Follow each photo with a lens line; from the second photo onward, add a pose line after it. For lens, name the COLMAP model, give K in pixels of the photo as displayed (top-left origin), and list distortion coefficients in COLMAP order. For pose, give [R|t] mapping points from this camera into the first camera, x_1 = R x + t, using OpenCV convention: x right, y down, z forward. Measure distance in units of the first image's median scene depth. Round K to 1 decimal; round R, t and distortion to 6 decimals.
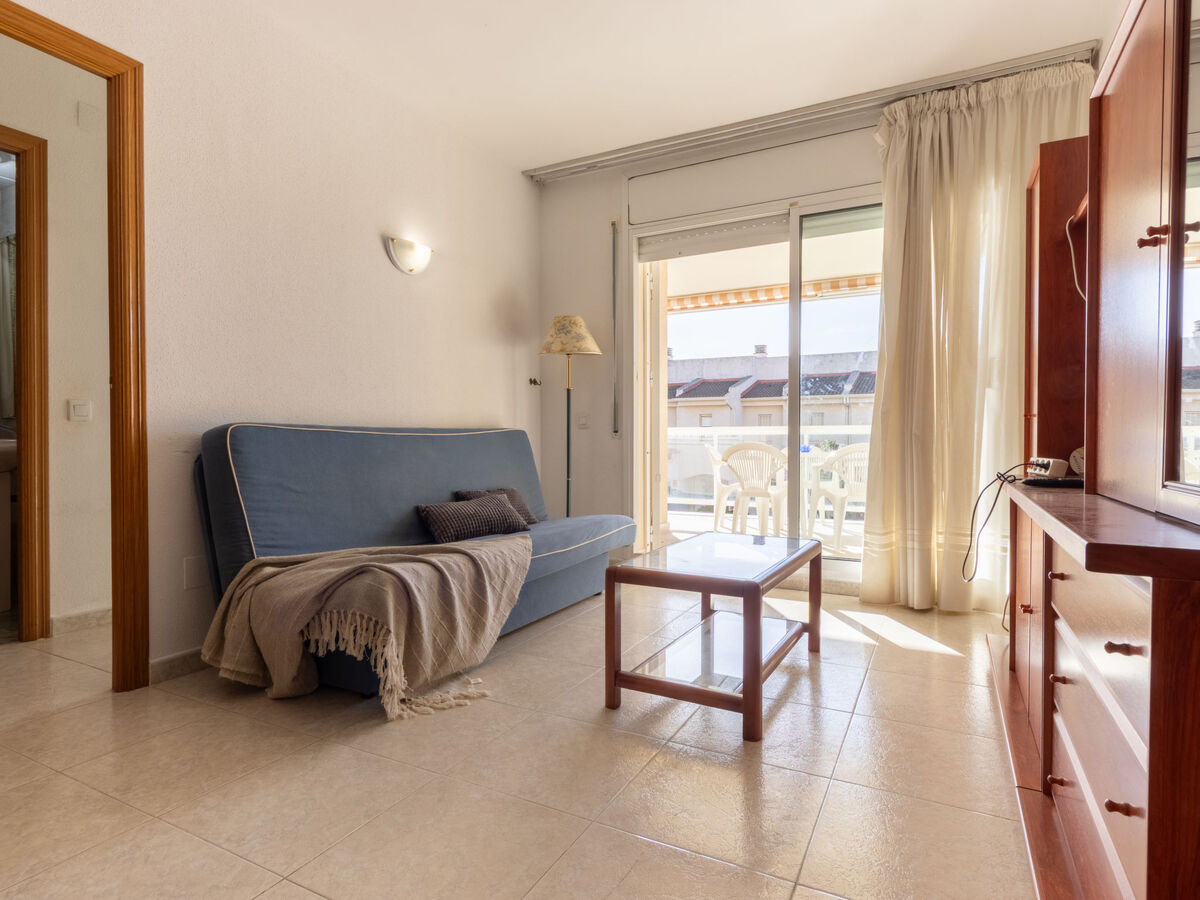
lens RADIAL K [[624.2, 0, 600.0], [0, 624.2, 450.0], [0, 0, 1]] dist [0.002674, 0.000465]
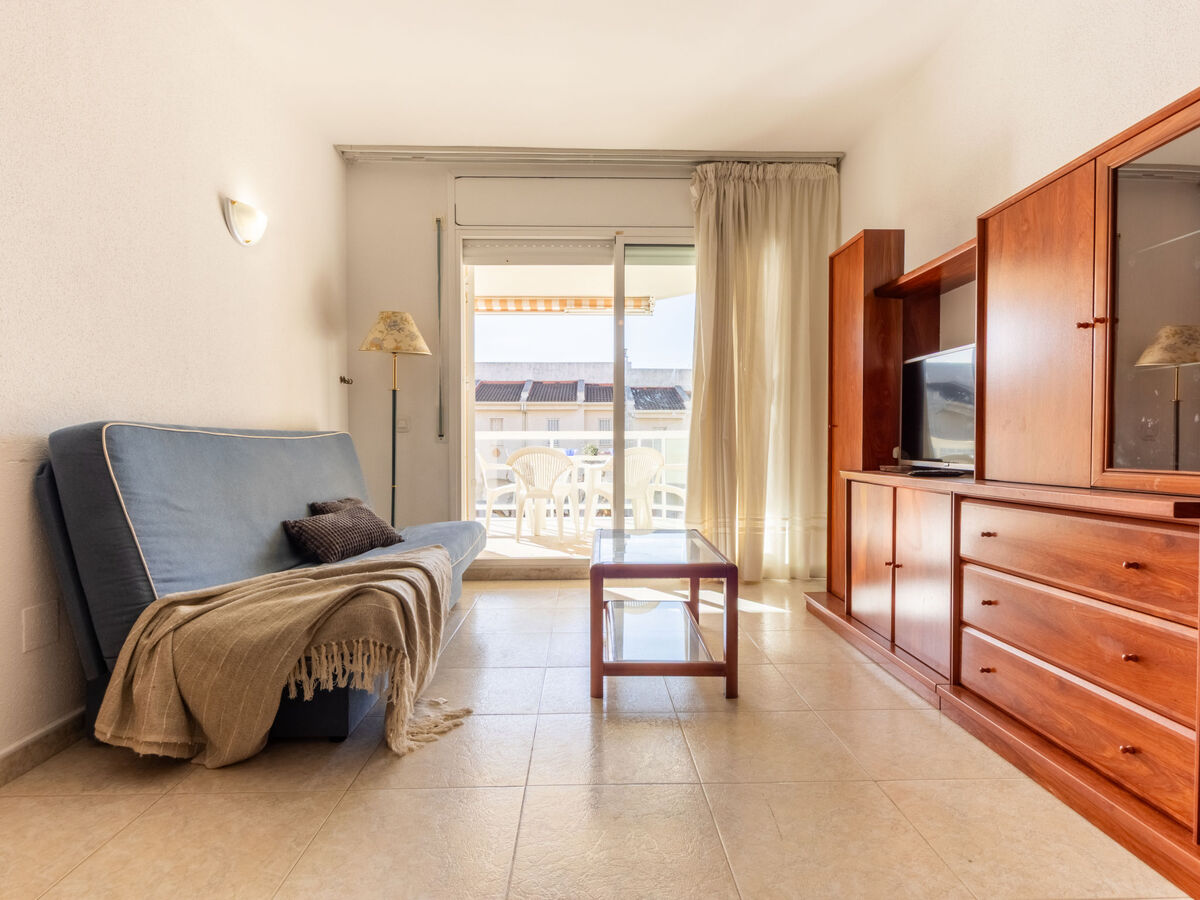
lens RADIAL K [[631.2, 0, 586.4], [0, 631.2, 452.8], [0, 0, 1]] dist [0.001024, 0.000875]
pose [[0.882321, -0.006071, 0.470609, -0.328117], [0.007425, 0.999972, -0.001021, -0.000248], [-0.470590, 0.004395, 0.882341, 0.042684]]
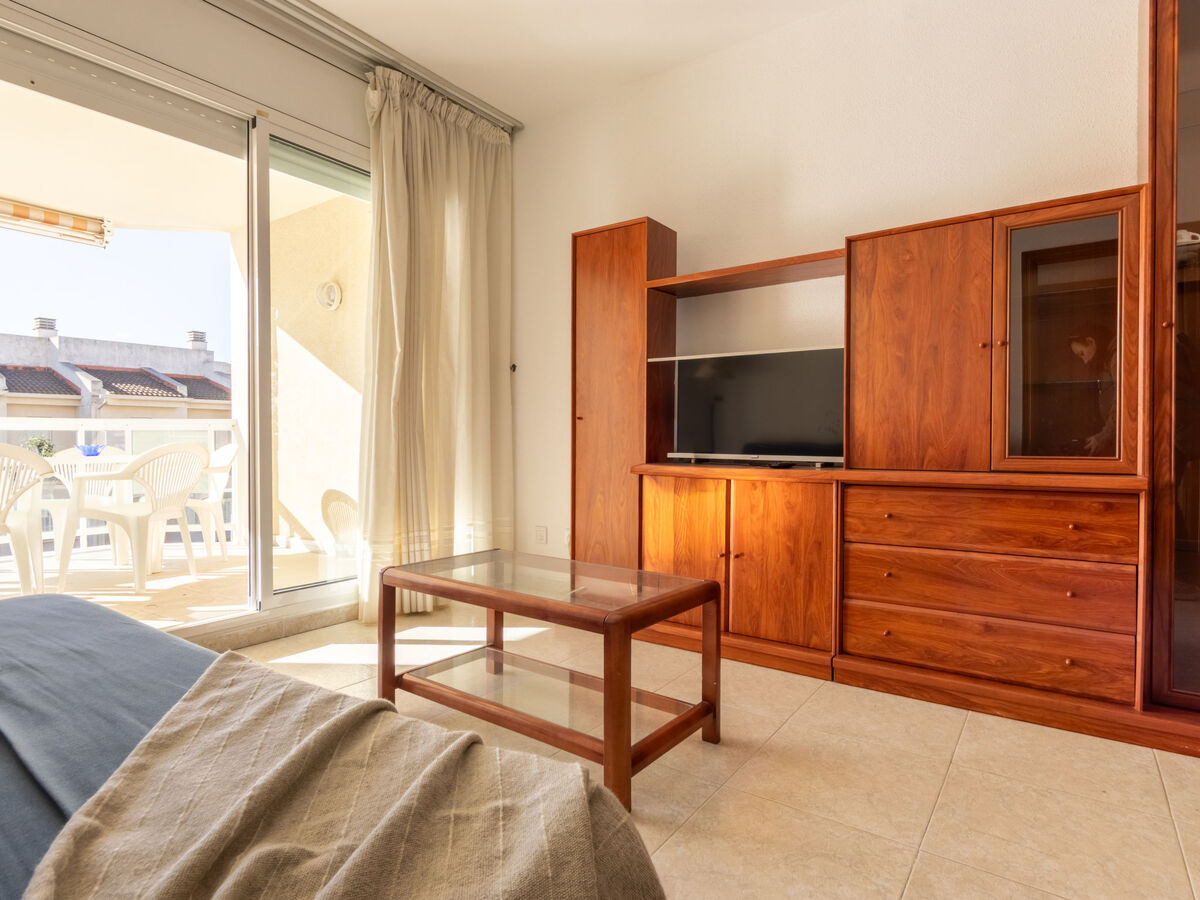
lens RADIAL K [[656.7, 0, 600.0], [0, 656.7, 450.0], [0, 0, 1]] dist [0.000731, -0.000291]
pose [[0.155241, -0.013989, 0.987778, -0.469949], [0.013098, 0.999841, 0.012101, -0.005596], [-0.987790, 0.011060, 0.155399, 0.592604]]
